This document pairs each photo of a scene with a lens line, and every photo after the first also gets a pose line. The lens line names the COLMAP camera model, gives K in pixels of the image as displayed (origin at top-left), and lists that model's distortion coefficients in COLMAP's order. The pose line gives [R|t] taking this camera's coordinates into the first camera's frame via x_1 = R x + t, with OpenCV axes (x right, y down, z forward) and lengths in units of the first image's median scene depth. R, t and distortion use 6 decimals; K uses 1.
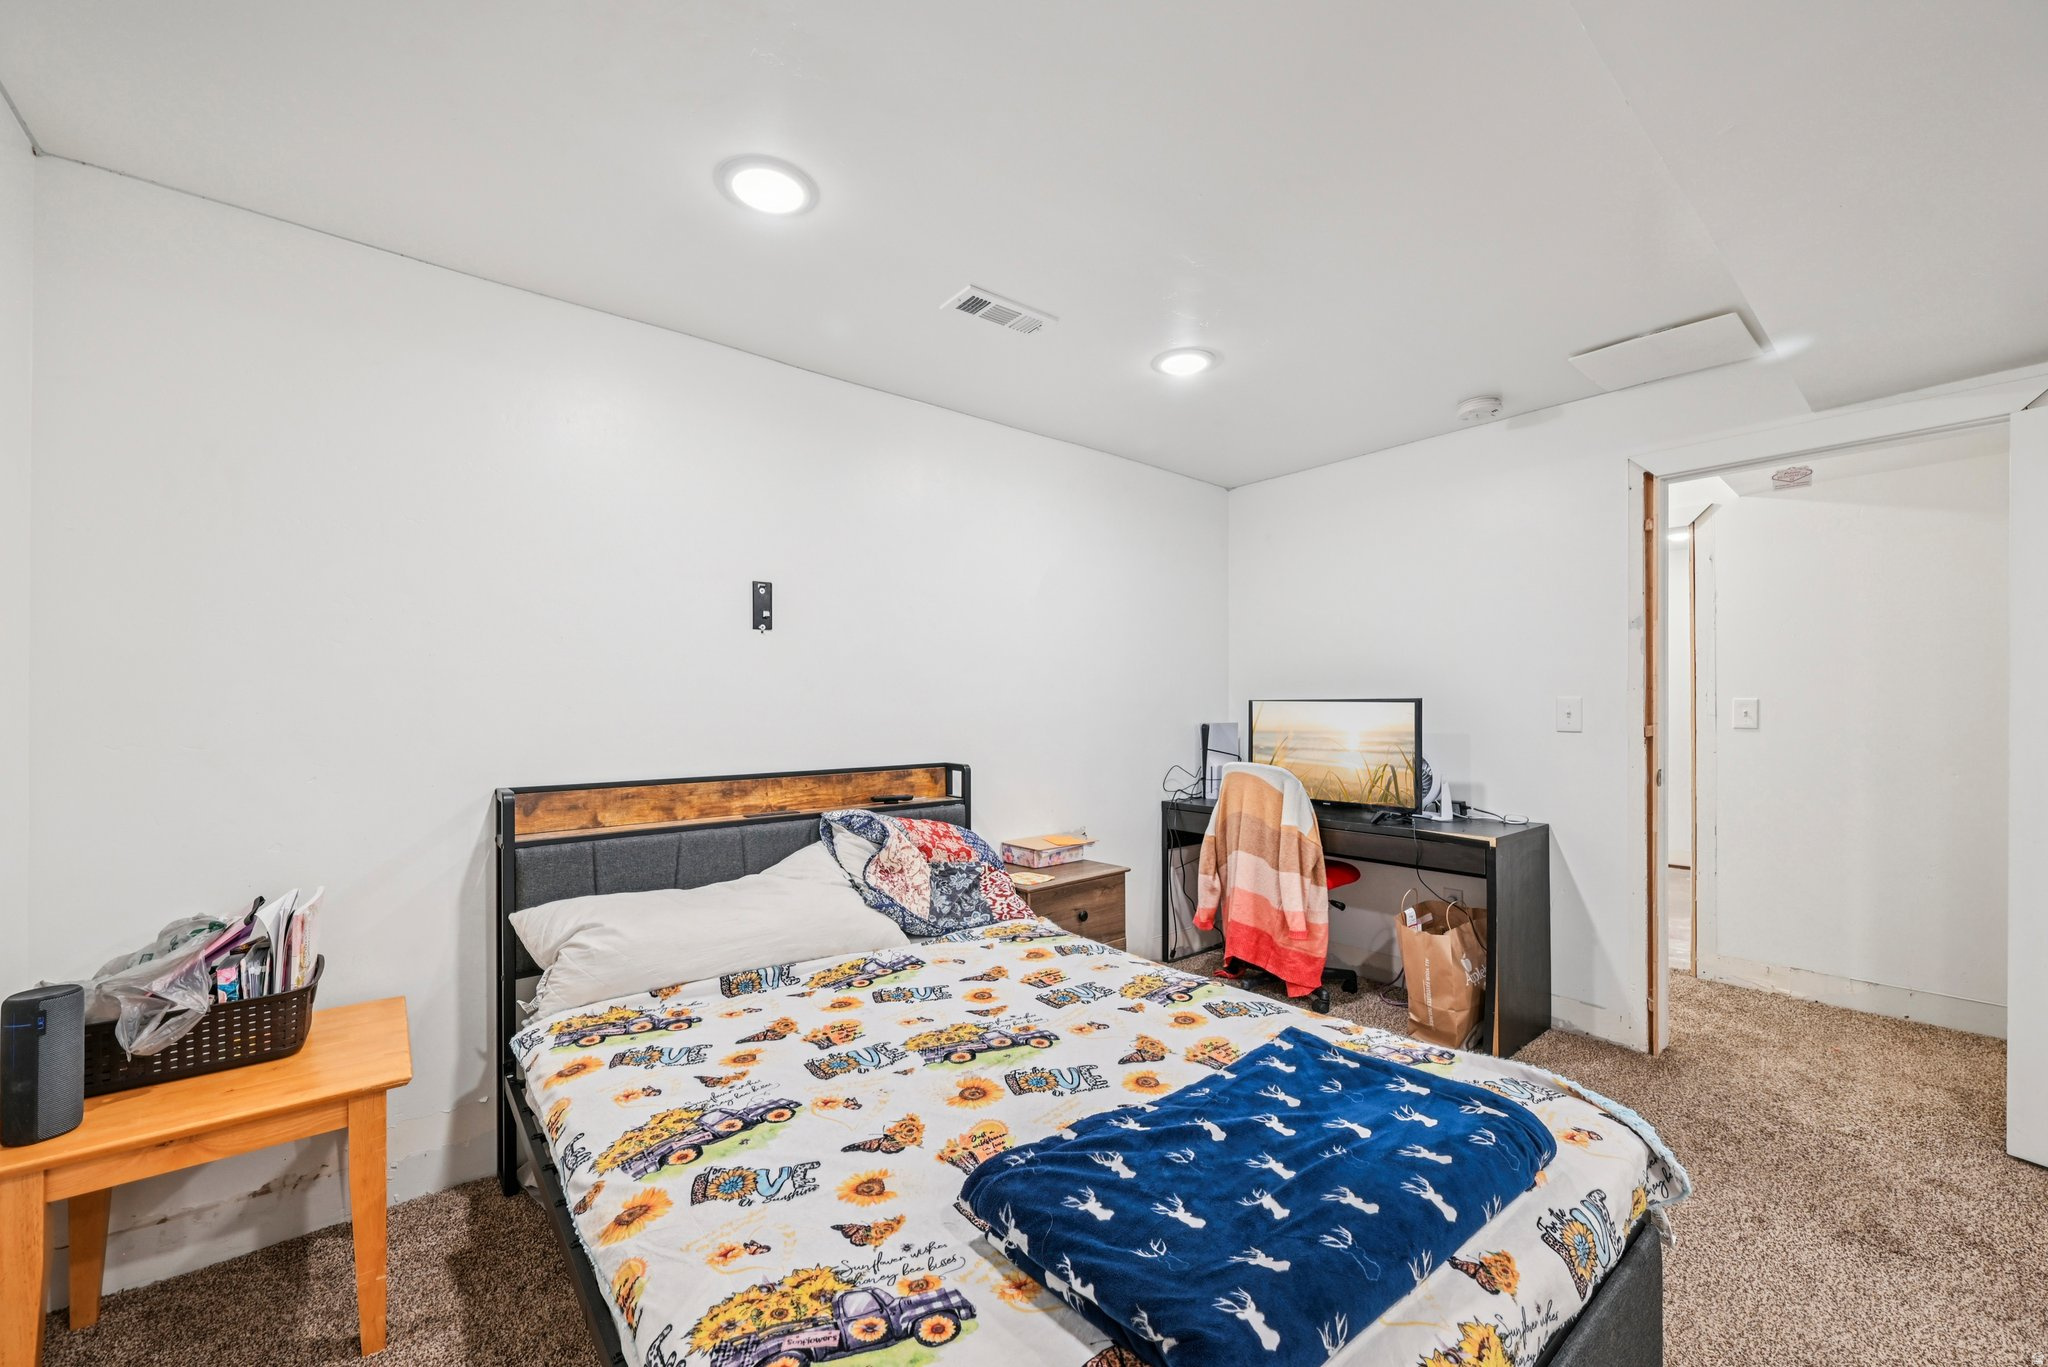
lens RADIAL K [[810.1, 0, 1035.0], [0, 810.1, 694.7], [0, 0, 1]] dist [-0.003470, 0.000872]
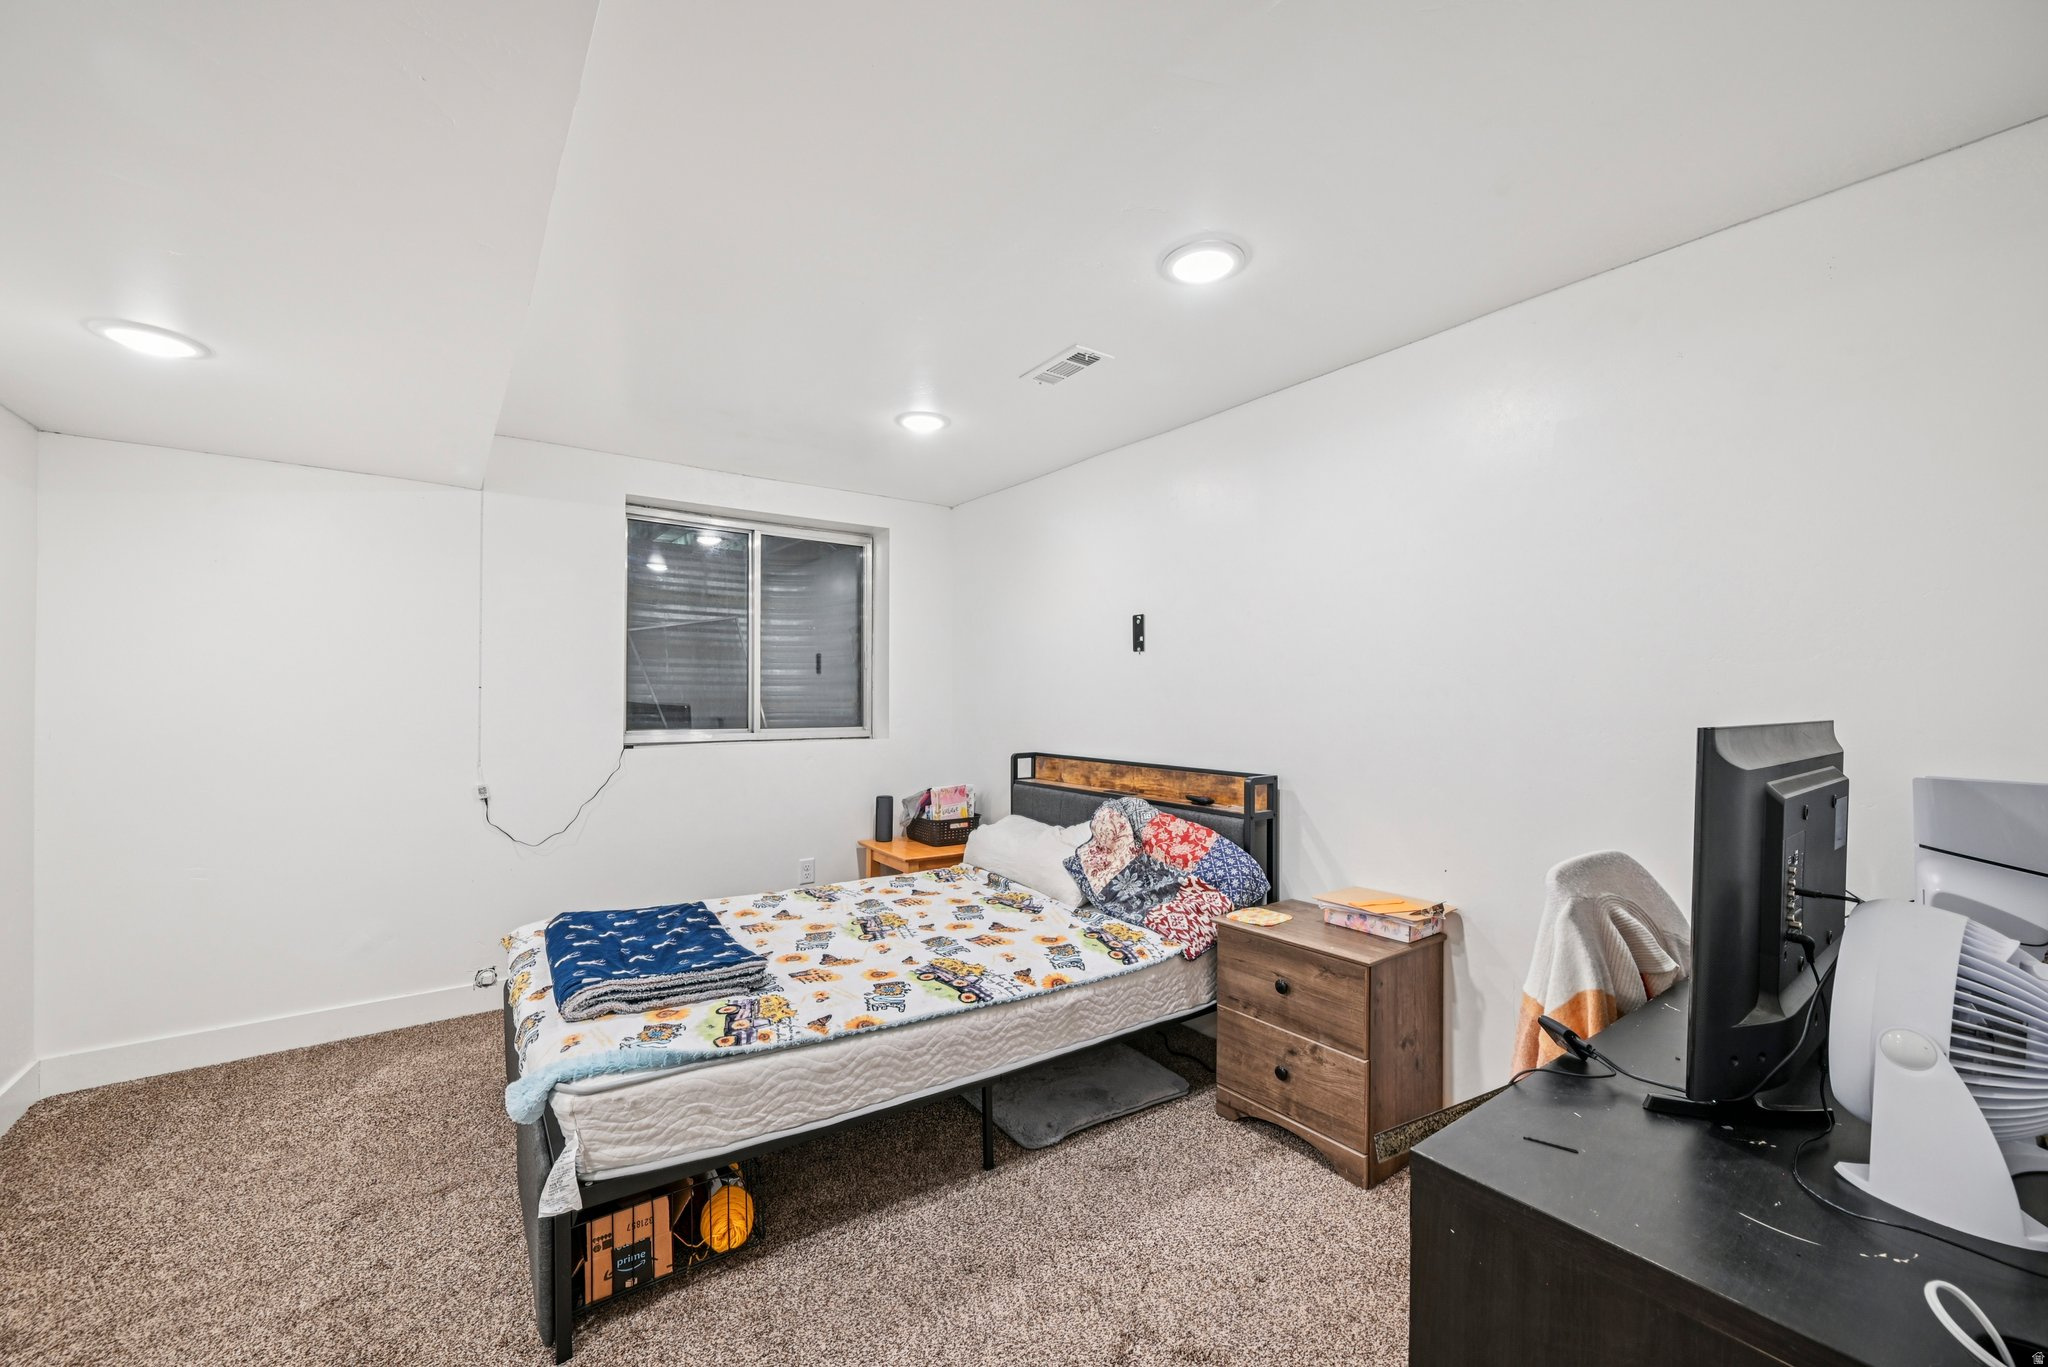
lens RADIAL K [[810.1, 0, 1032.0], [0, 810.1, 685.6], [0, 0, 1]] dist [-0.003470, 0.000872]
pose [[-0.067566, -0.013566, -0.997623, 1.247084], [0.003298, 0.999899, -0.013820, -0.010772], [0.997709, -0.004224, -0.067514, 1.183672]]
